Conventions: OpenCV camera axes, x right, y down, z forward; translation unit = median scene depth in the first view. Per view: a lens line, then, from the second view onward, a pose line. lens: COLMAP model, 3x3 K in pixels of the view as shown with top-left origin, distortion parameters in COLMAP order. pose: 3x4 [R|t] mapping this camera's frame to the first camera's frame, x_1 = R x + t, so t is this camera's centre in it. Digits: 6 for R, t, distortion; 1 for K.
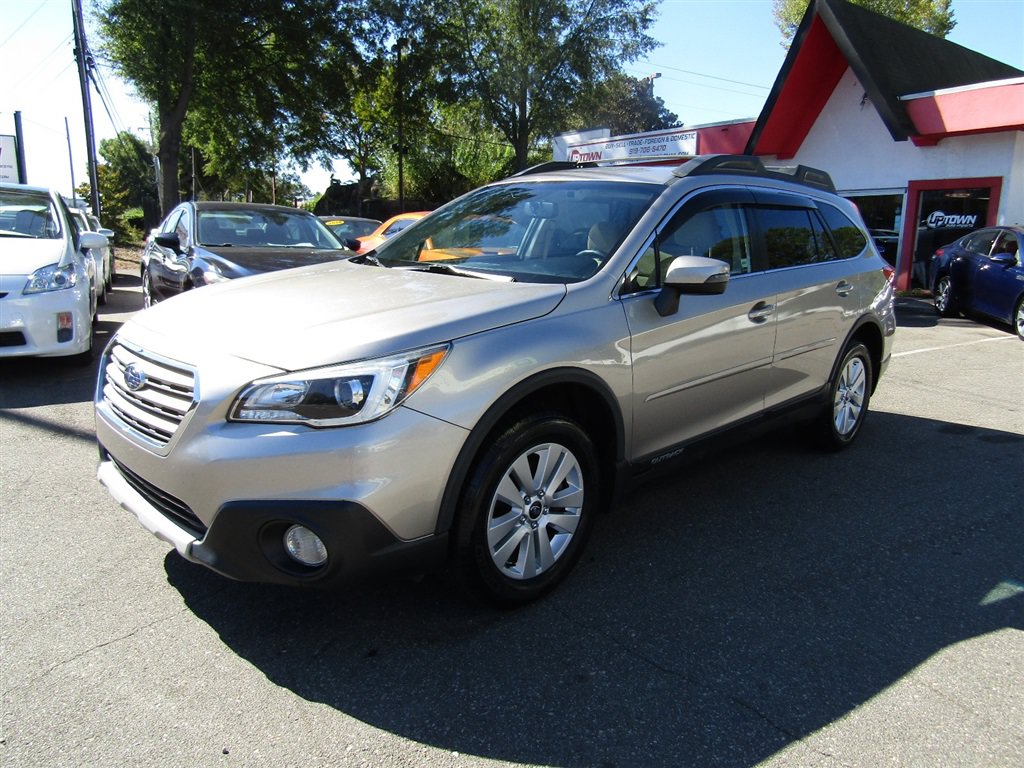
lens RADIAL K [[727.7, 0, 512.2], [0, 727.7, 379.5], [0, 0, 1]] dist [-0.015198, 0.001033]
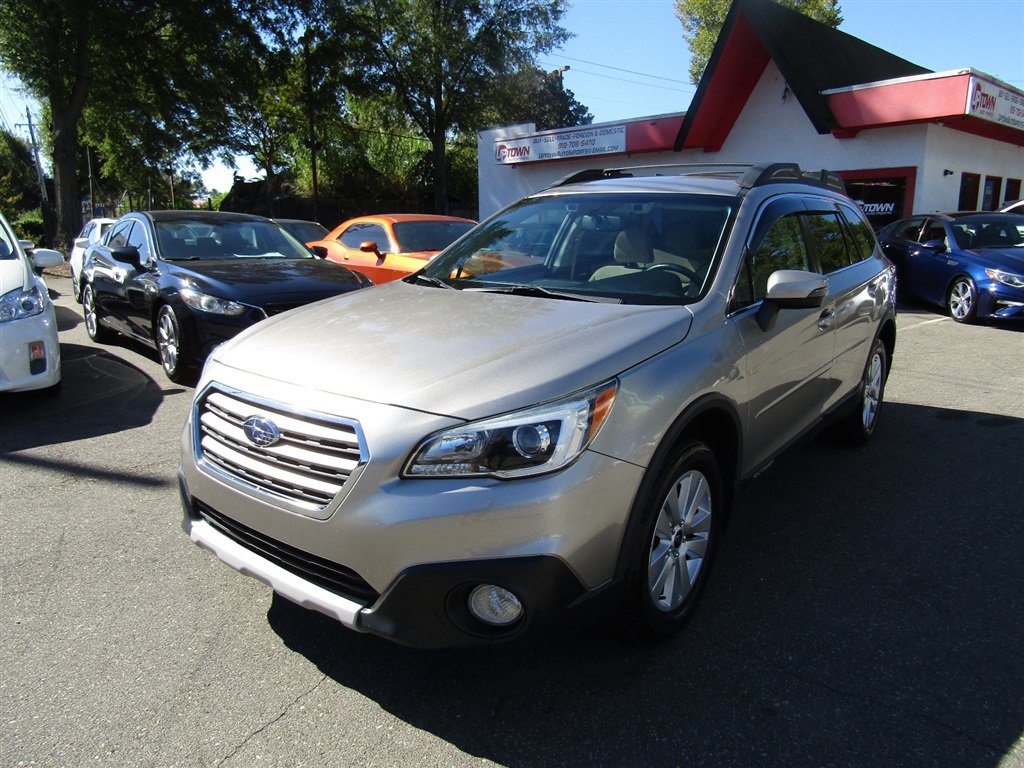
lens RADIAL K [[723.9, 0, 512.0], [0, 723.9, 384.0], [0, 0, 1]] dist [-0.008915, -0.004029]
pose [[0.991082, -0.052274, 0.122572, -0.042886], [0.050089, 0.998527, 0.020844, -0.008767], [-0.123481, -0.014519, 0.992241, 0.009193]]
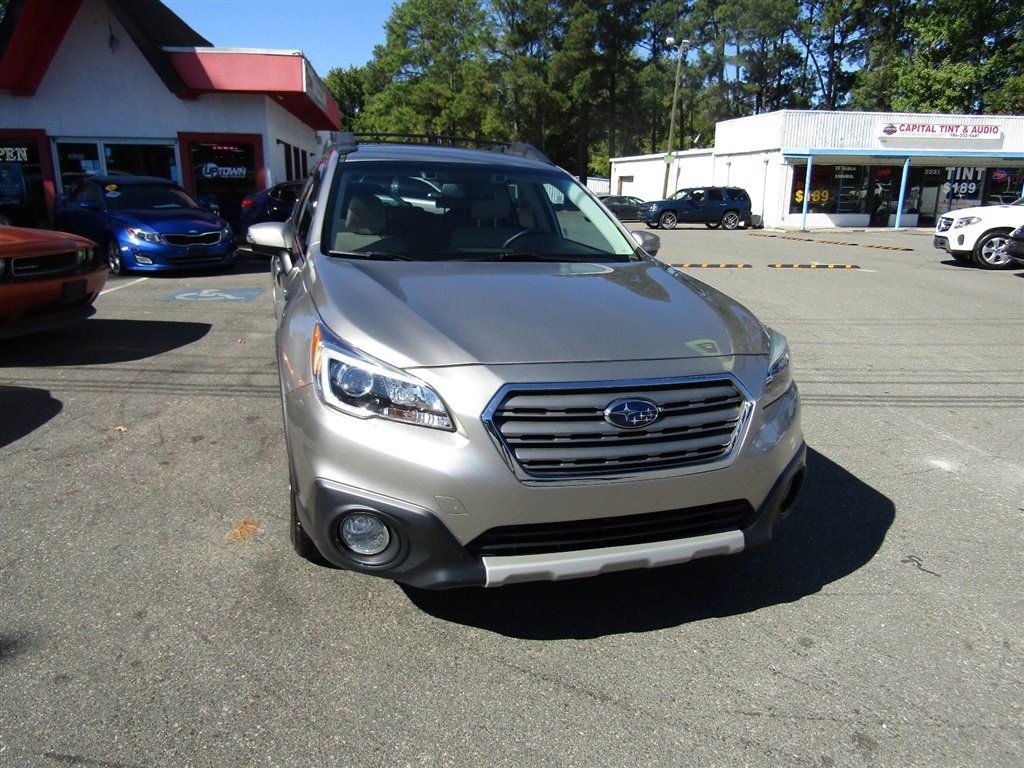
lens RADIAL K [[725.1, 0, 512.4], [0, 725.1, 381.2], [0, 0, 1]] dist [-0.010434, -0.003062]
pose [[0.427939, -0.237509, 0.872042, -0.181340], [0.164500, 0.969206, 0.183247, -0.030439], [-0.888711, 0.065033, 0.453832, 0.099155]]
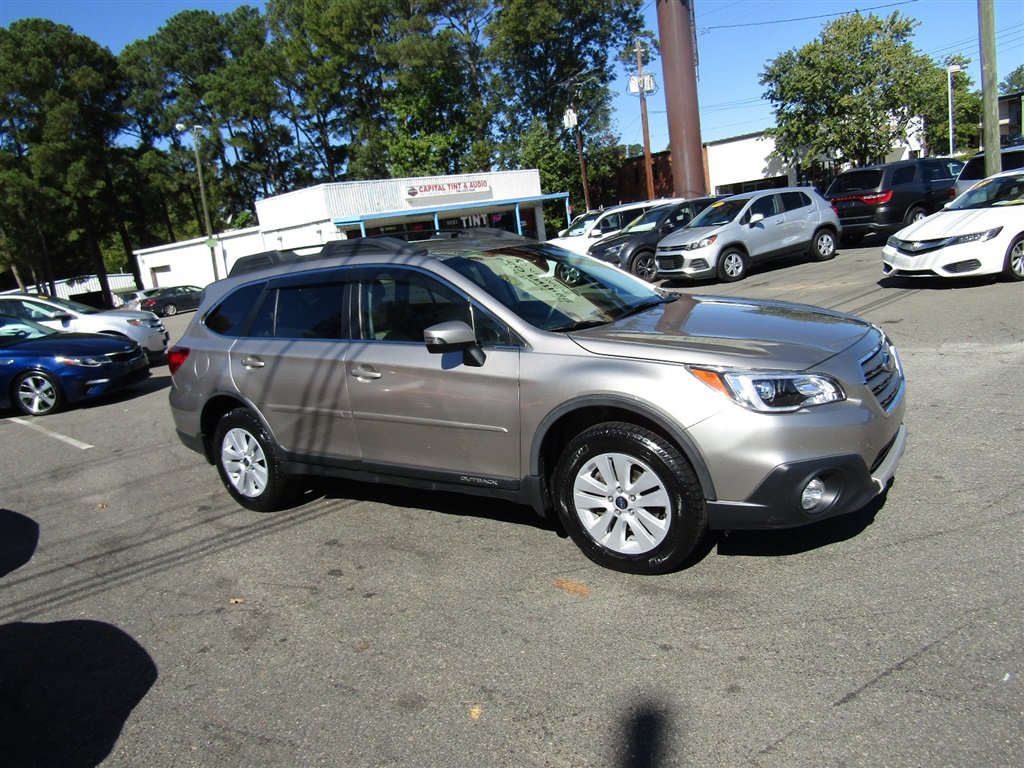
lens RADIAL K [[727.7, 0, 512.2], [0, 727.7, 379.5], [0, 0, 1]] dist [-0.015198, 0.001033]
pose [[-0.226724, -0.179715, 0.957235, -0.234261], [0.312610, 0.917399, 0.246279, -0.075536], [-0.922427, 0.355079, -0.151816, 0.257743]]
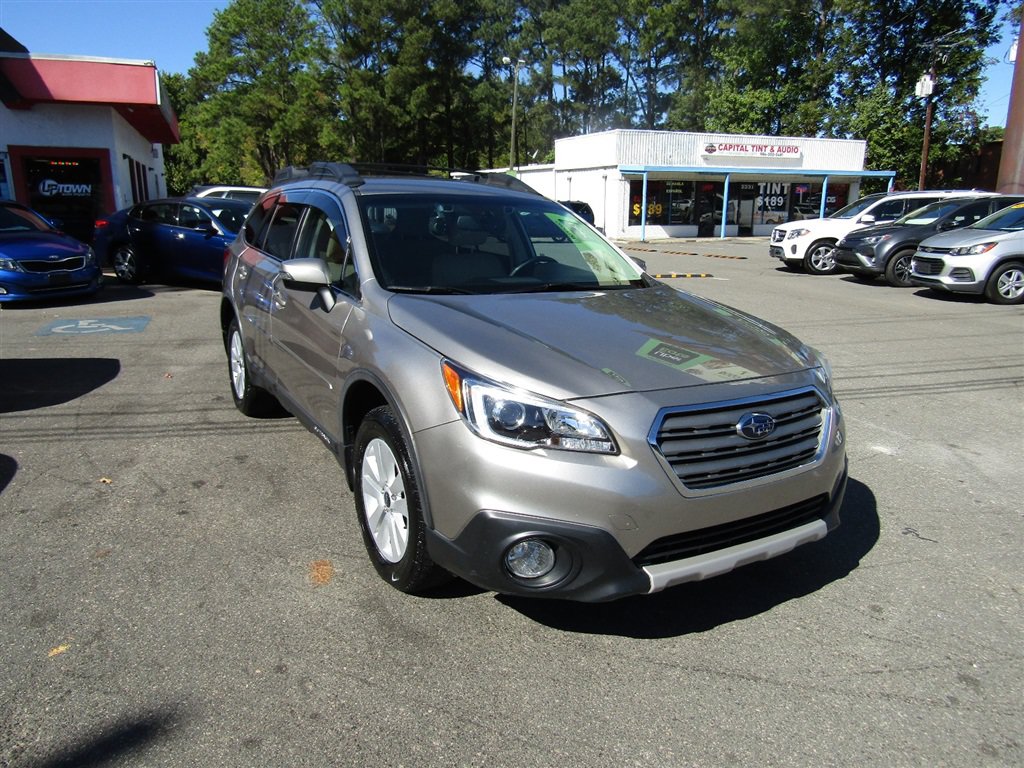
lens RADIAL K [[727.7, 0, 512.2], [0, 727.7, 379.5], [0, 0, 1]] dist [-0.015198, 0.001033]
pose [[0.210158, -0.239703, 0.947827, -0.207377], [0.178837, 0.962546, 0.203772, -0.044789], [-0.961172, 0.126682, 0.245154, 0.145478]]
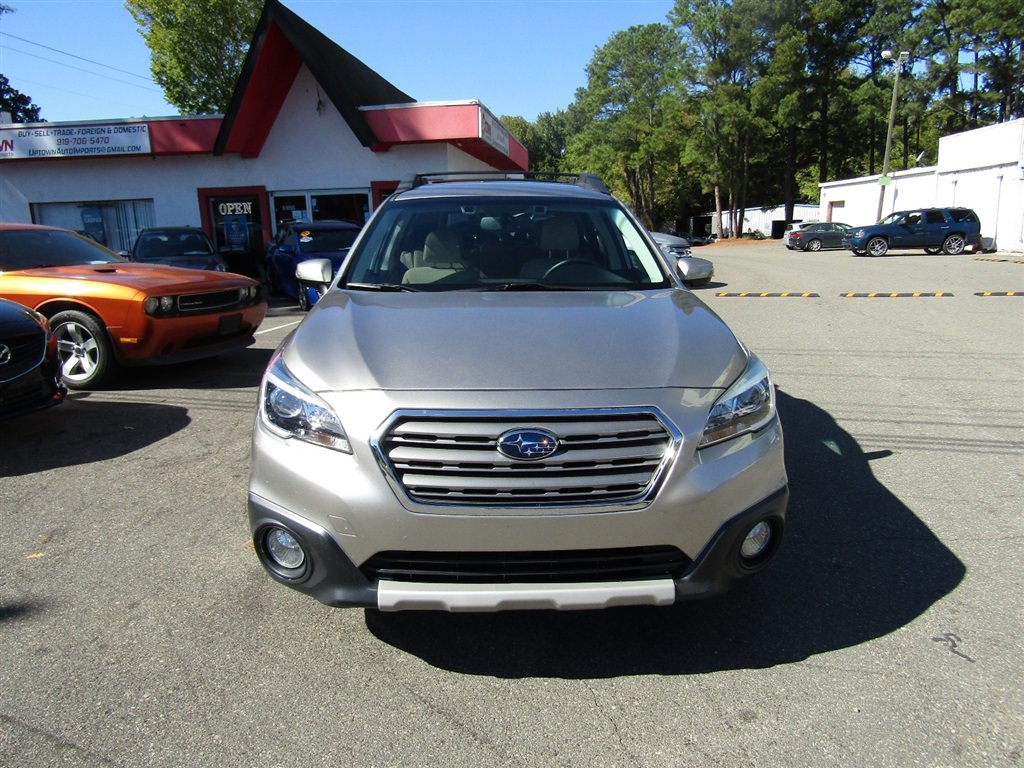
lens RADIAL K [[725.1, 0, 512.4], [0, 725.1, 381.2], [0, 0, 1]] dist [-0.010434, -0.003062]
pose [[0.661583, -0.186174, 0.726394, -0.153315], [0.177989, 0.979994, 0.089062, -0.020698], [-0.728442, 0.070368, 0.681484, 0.059082]]
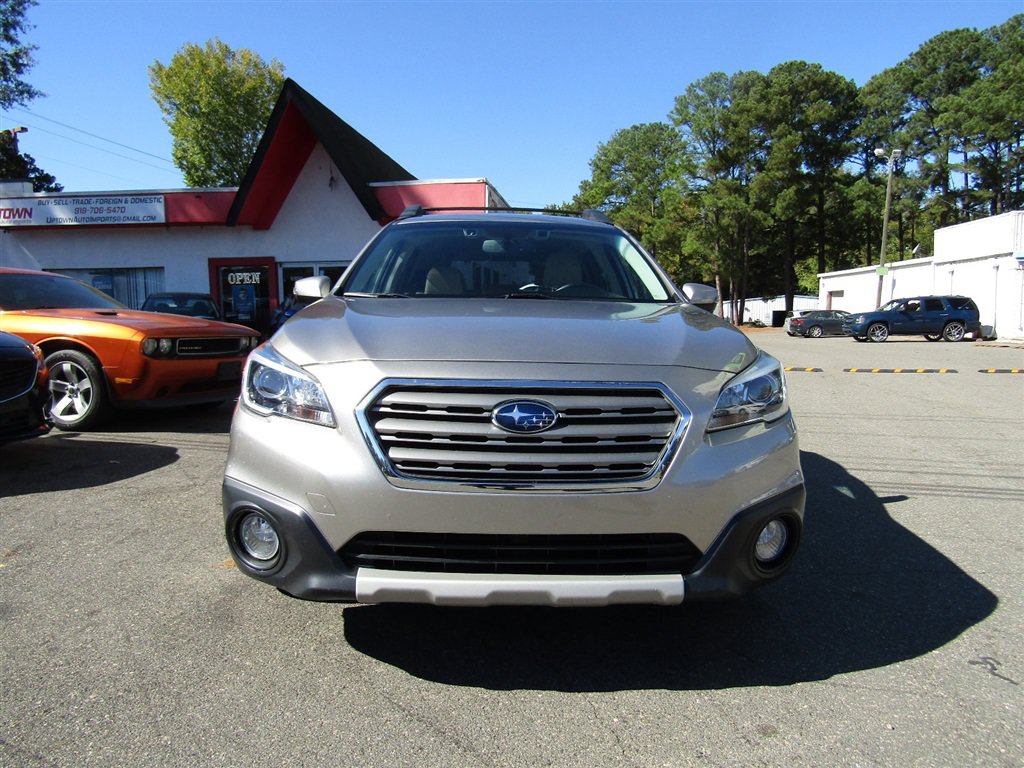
lens RADIAL K [[723.9, 0, 512.0], [0, 723.9, 384.0], [0, 0, 1]] dist [-0.008915, -0.004029]
pose [[0.667030, -0.087682, 0.739853, -0.149672], [0.158818, 0.986960, -0.026219, -0.002479], [-0.727906, 0.134991, 0.672257, 0.065398]]
